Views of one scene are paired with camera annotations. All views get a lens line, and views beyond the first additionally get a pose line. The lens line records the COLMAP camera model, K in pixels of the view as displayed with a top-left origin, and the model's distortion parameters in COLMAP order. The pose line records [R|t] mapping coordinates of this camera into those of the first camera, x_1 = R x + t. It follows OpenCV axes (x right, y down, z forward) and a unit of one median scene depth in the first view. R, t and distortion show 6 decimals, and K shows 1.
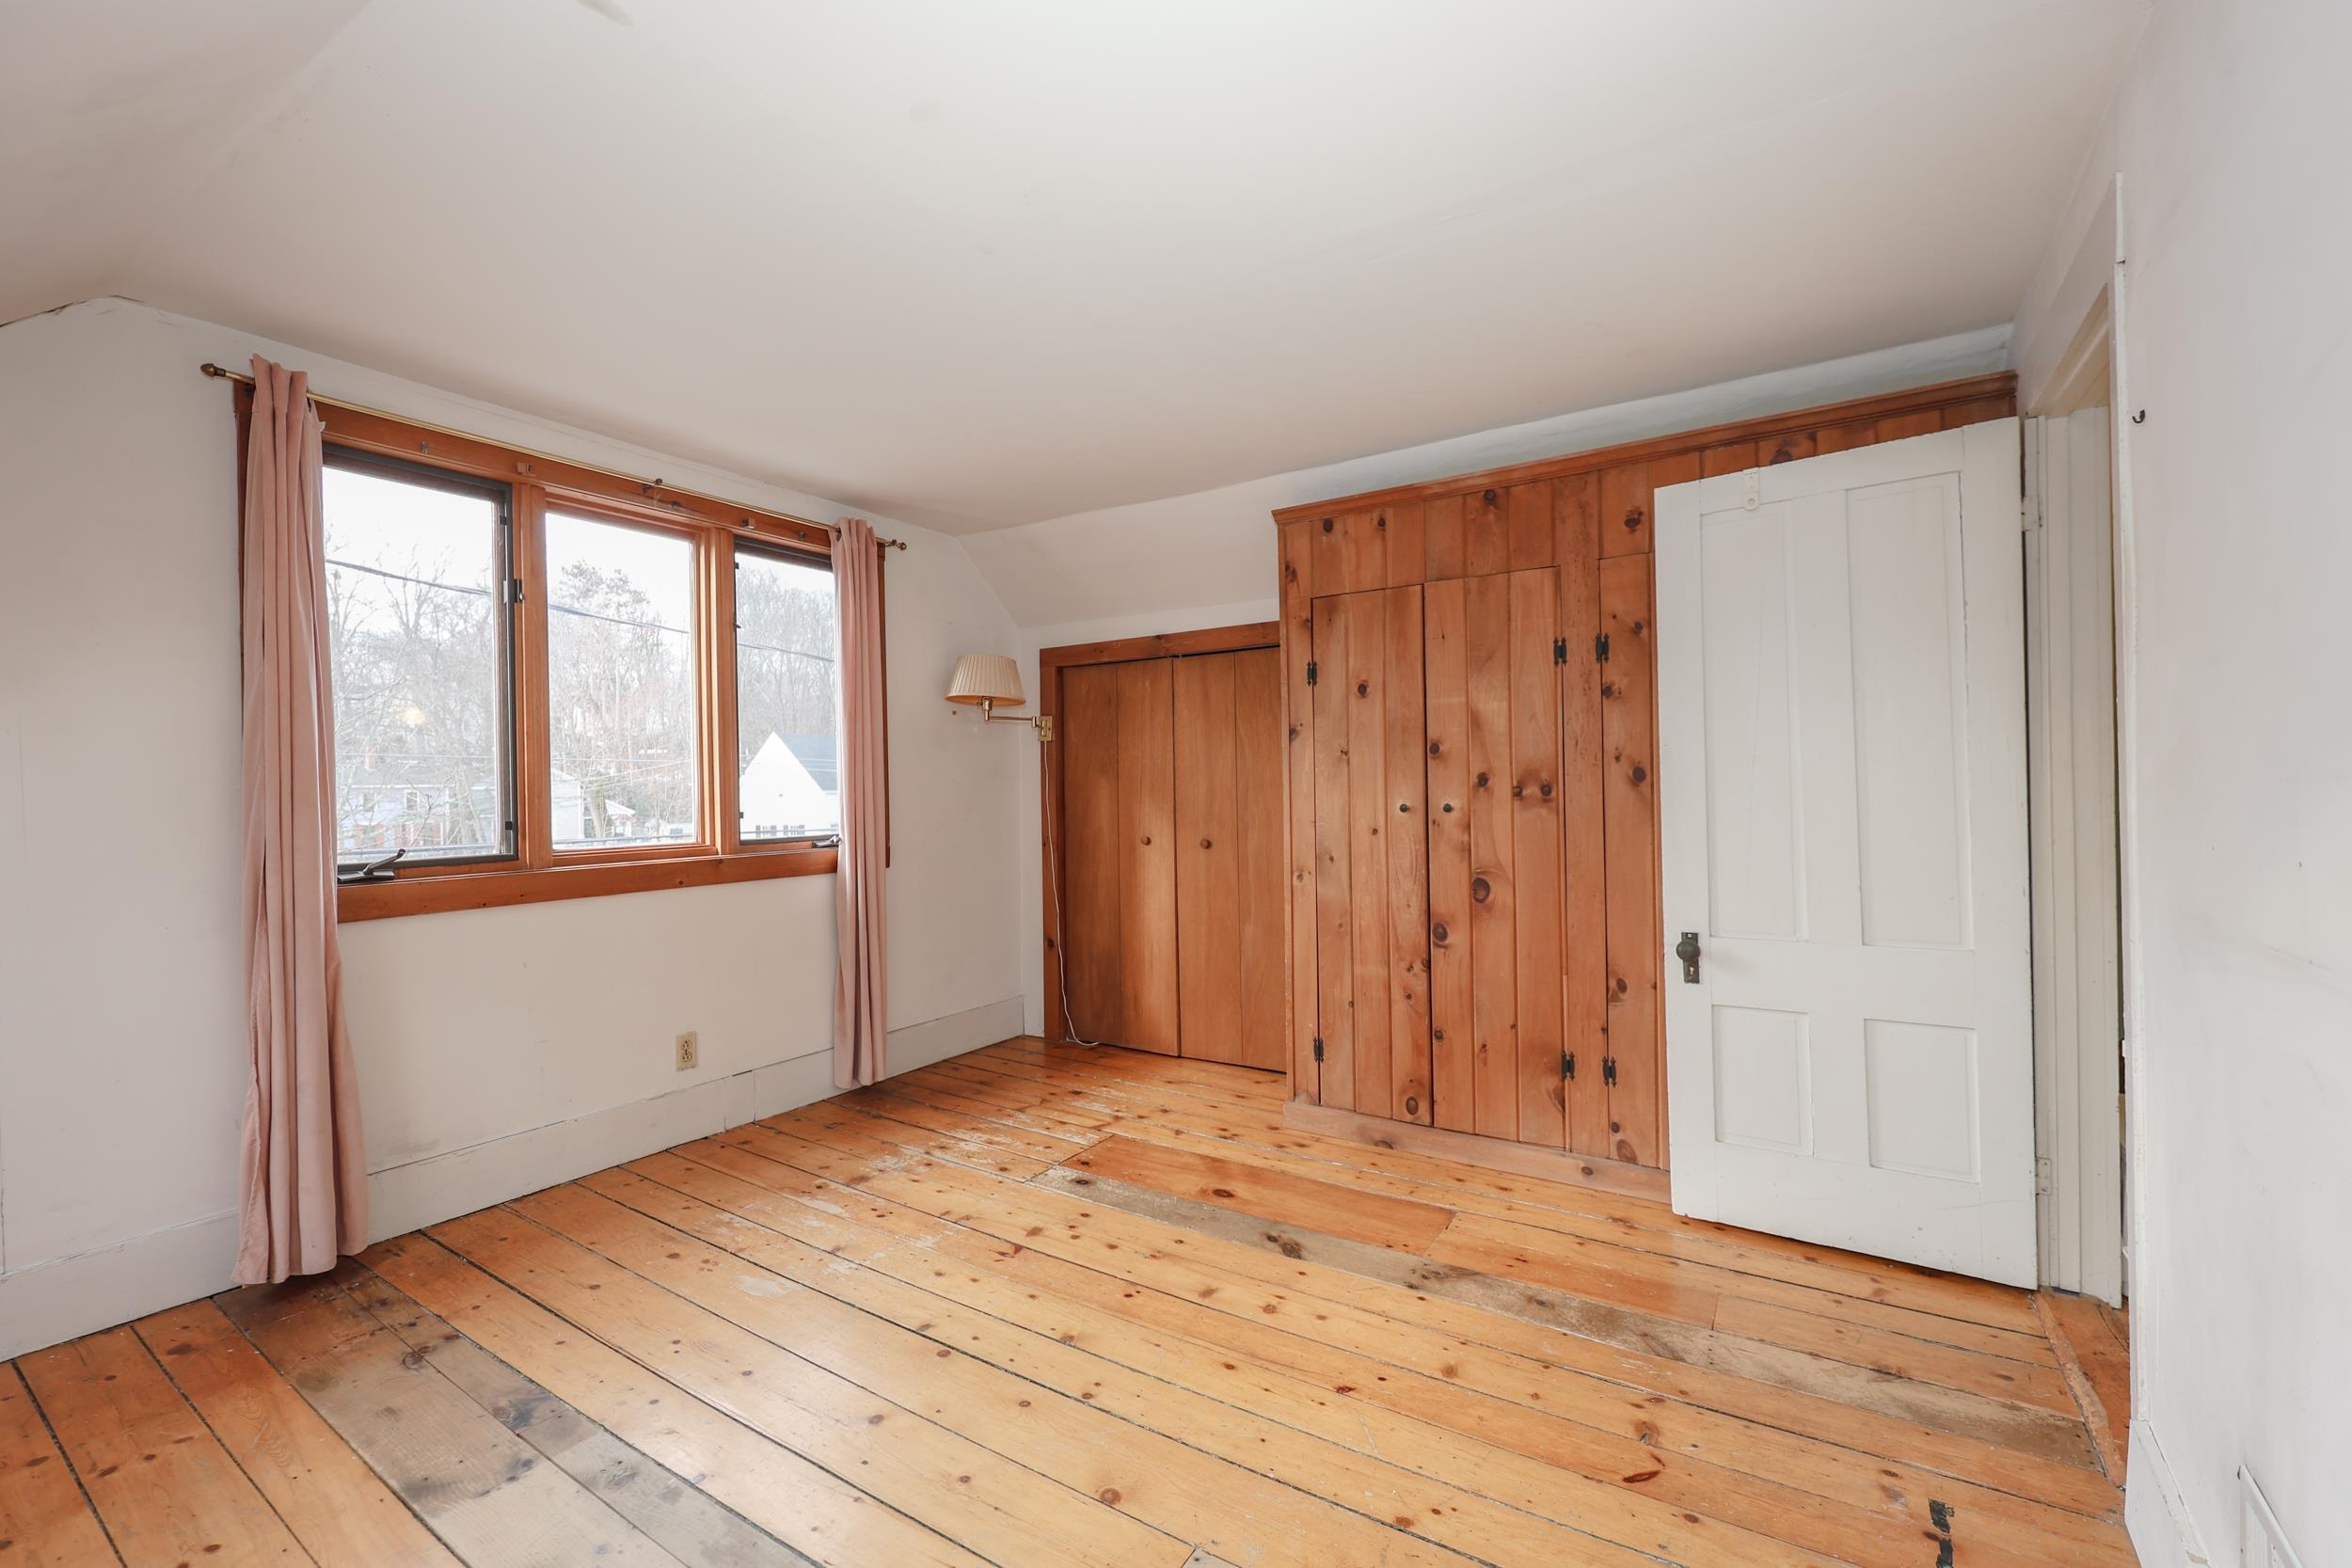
lens RADIAL K [[973.9, 0, 1177.4], [0, 973.9, 785.9], [0, 0, 1]] dist [0.000254, 0.000540]
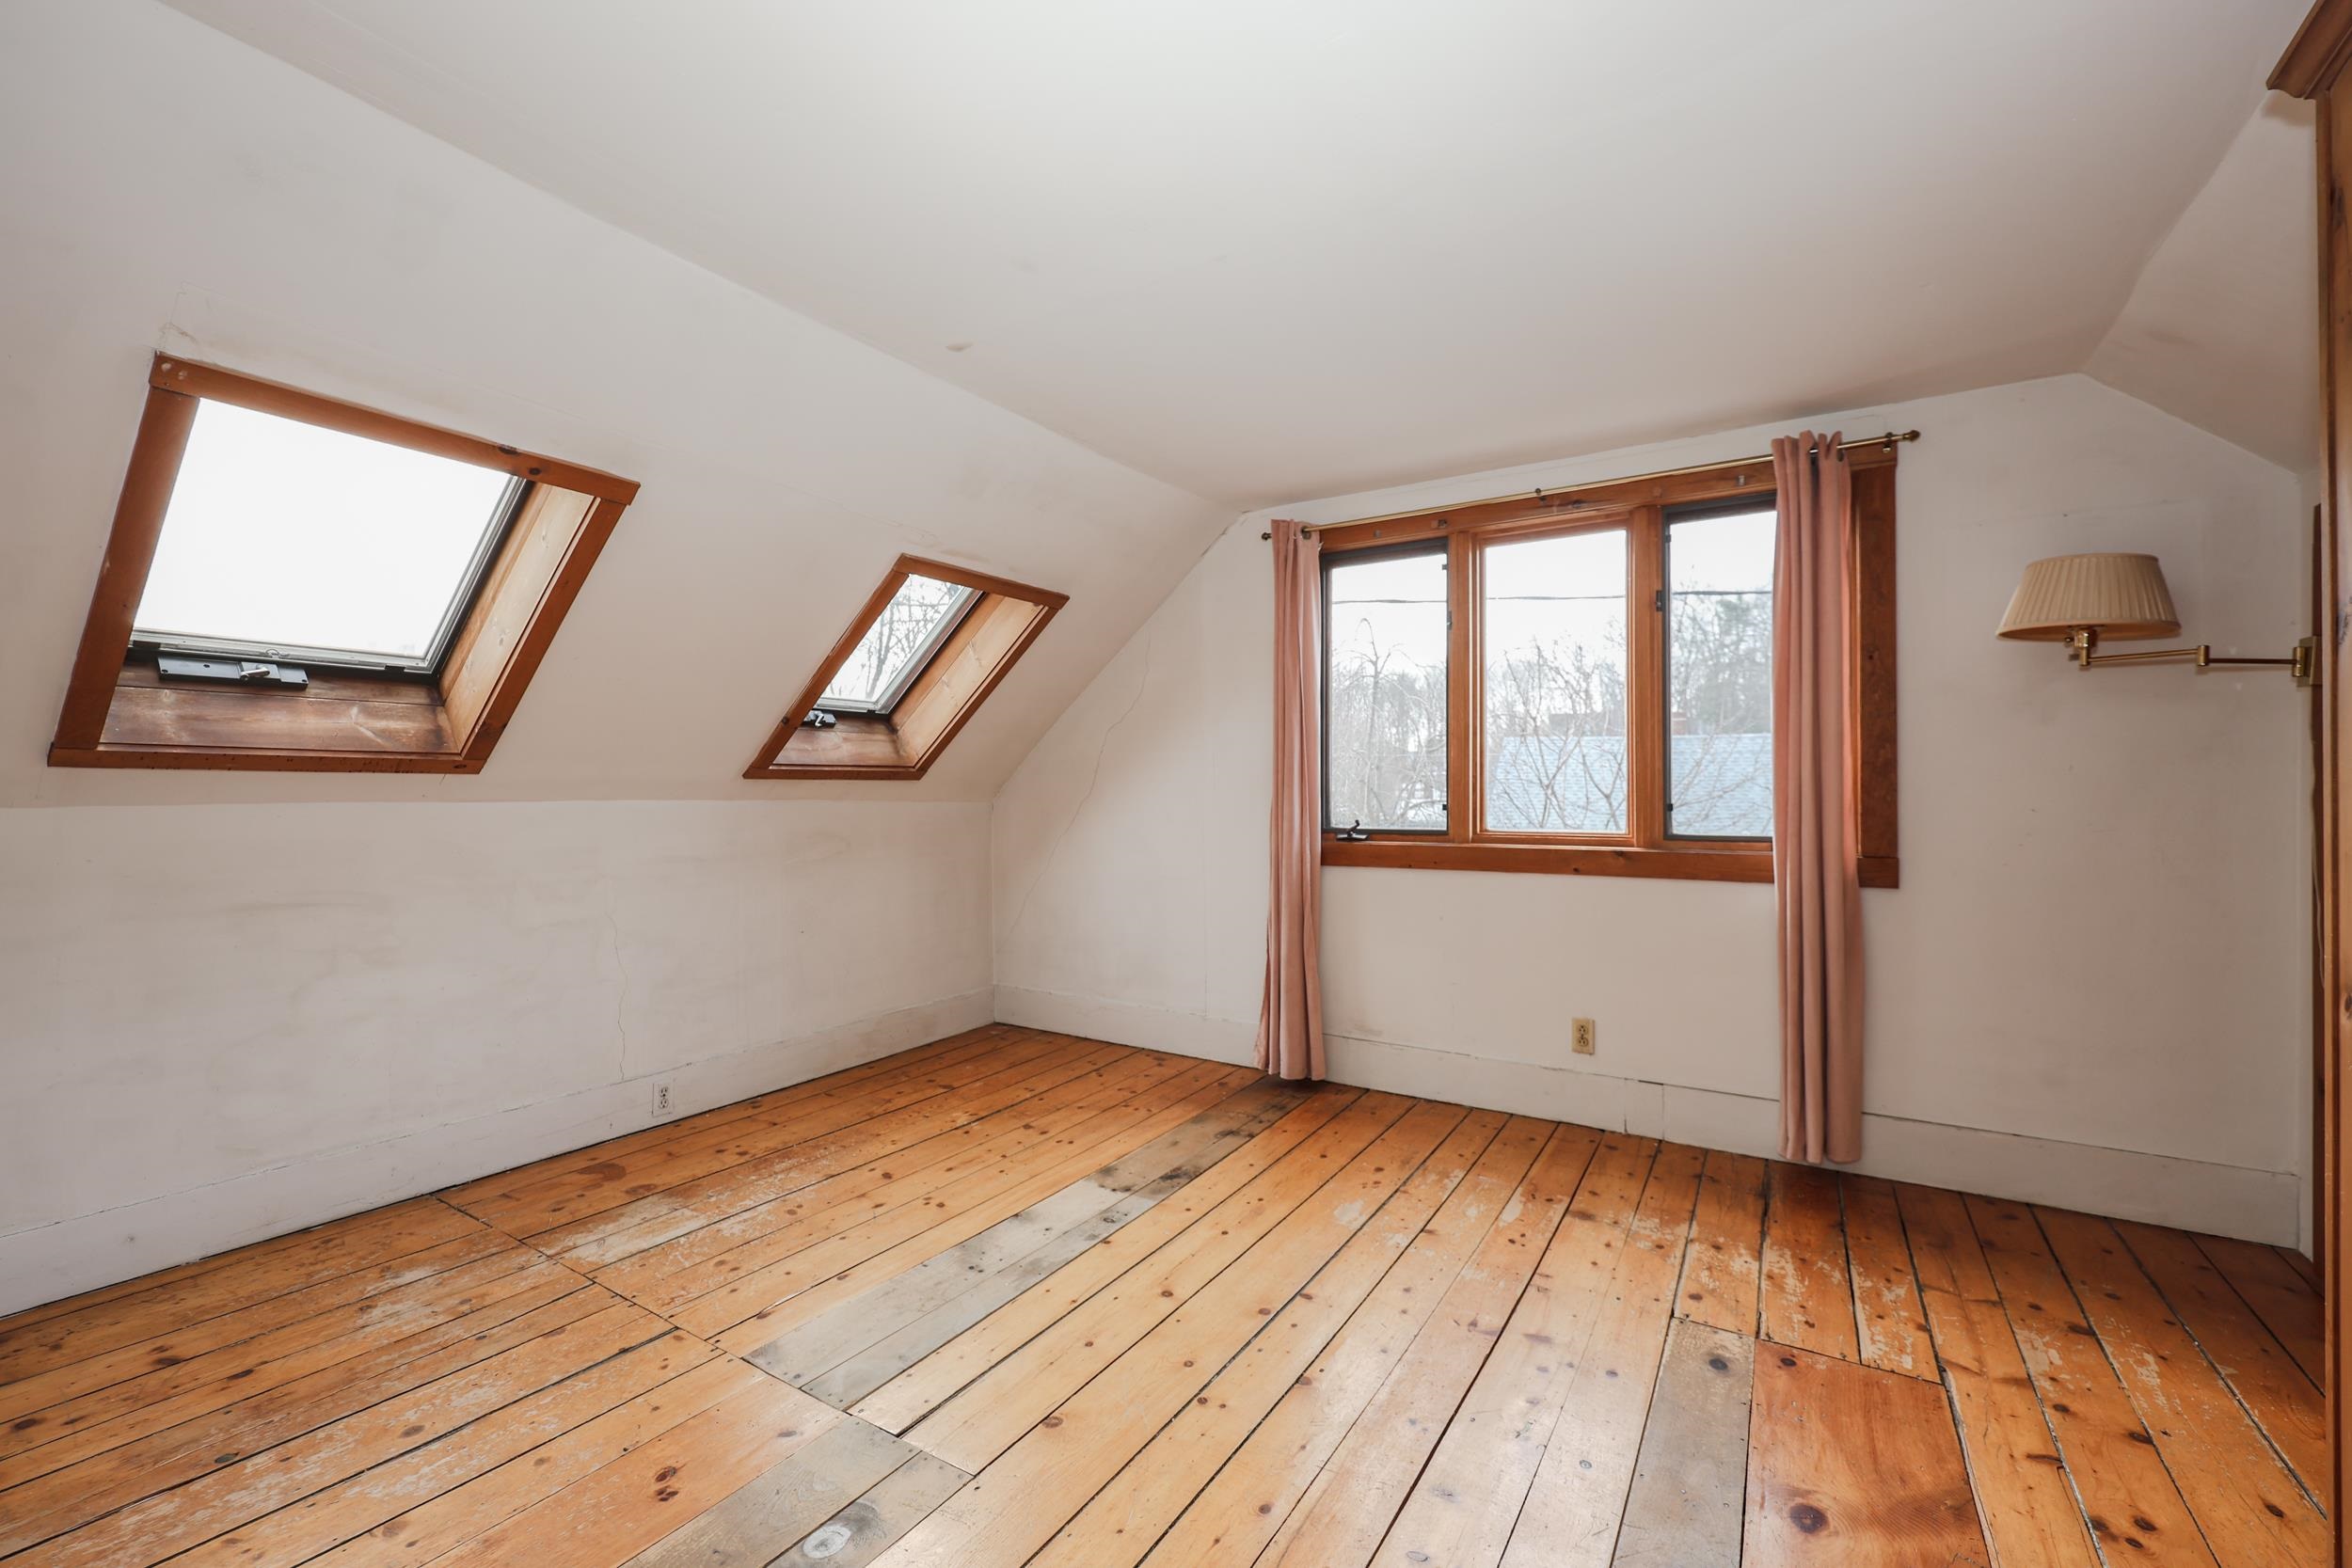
lens RADIAL K [[973.9, 0, 1178.9], [0, 973.9, 785.4], [0, 0, 1]] dist [0.000254, 0.000540]
pose [[0.020135, 0.002047, -0.999795, 0.524387], [-0.002978, 0.999994, 0.001988, 0.009702], [0.999793, 0.002937, 0.020141, 0.576863]]
